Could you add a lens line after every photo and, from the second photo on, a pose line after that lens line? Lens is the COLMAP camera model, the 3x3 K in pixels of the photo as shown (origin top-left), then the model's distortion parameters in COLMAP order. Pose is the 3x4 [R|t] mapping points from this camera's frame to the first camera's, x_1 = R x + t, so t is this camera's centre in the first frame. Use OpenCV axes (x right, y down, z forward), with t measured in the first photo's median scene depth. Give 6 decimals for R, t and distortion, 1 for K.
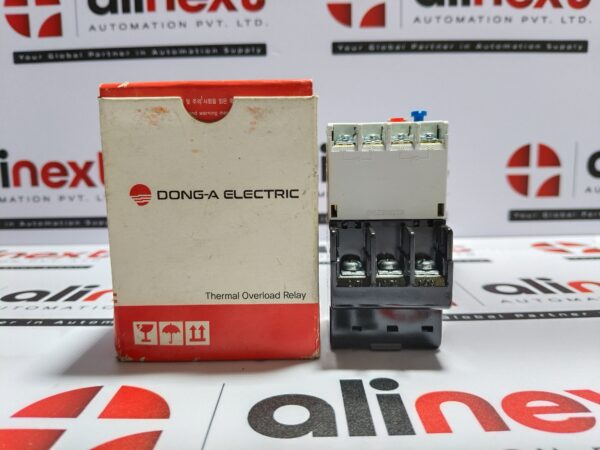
lens RADIAL K [[481.3, 0, 299.8], [0, 481.3, 217.5], [0, 0, 1]] dist [0.008466, -0.099764]
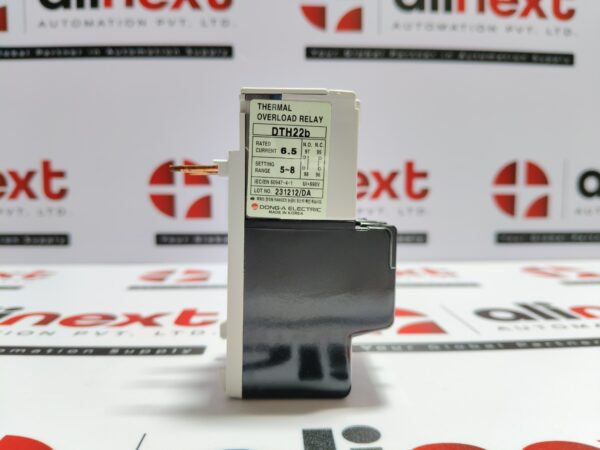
lens RADIAL K [[484.7, 0, 300.3], [0, 484.7, 218.3], [0, 0, 1]] dist [0.004135, -0.103770]
pose [[0.998588, 0.015358, 0.050845, 0.015715], [-0.011945, 0.997697, -0.066766, 0.026503], [-0.051753, 0.066065, 0.996472, 0.098772]]
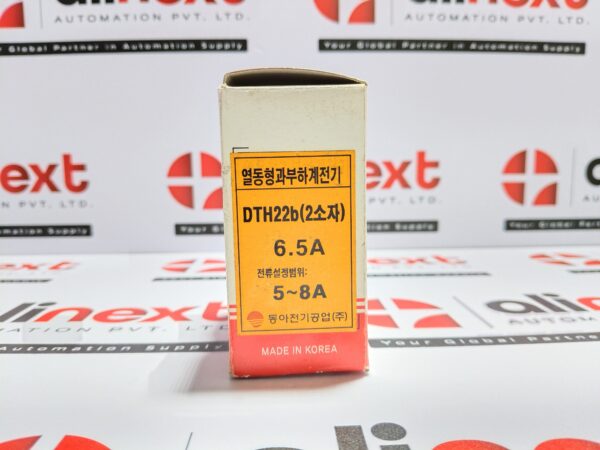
lens RADIAL K [[481.3, 0, 299.8], [0, 481.3, 217.5], [0, 0, 1]] dist [0.008466, -0.099764]
pose [[0.999209, 0.004757, 0.039475, -0.004066], [-0.004067, 0.999838, -0.017554, -0.001129], [-0.039552, 0.017379, 0.999066, 0.076217]]
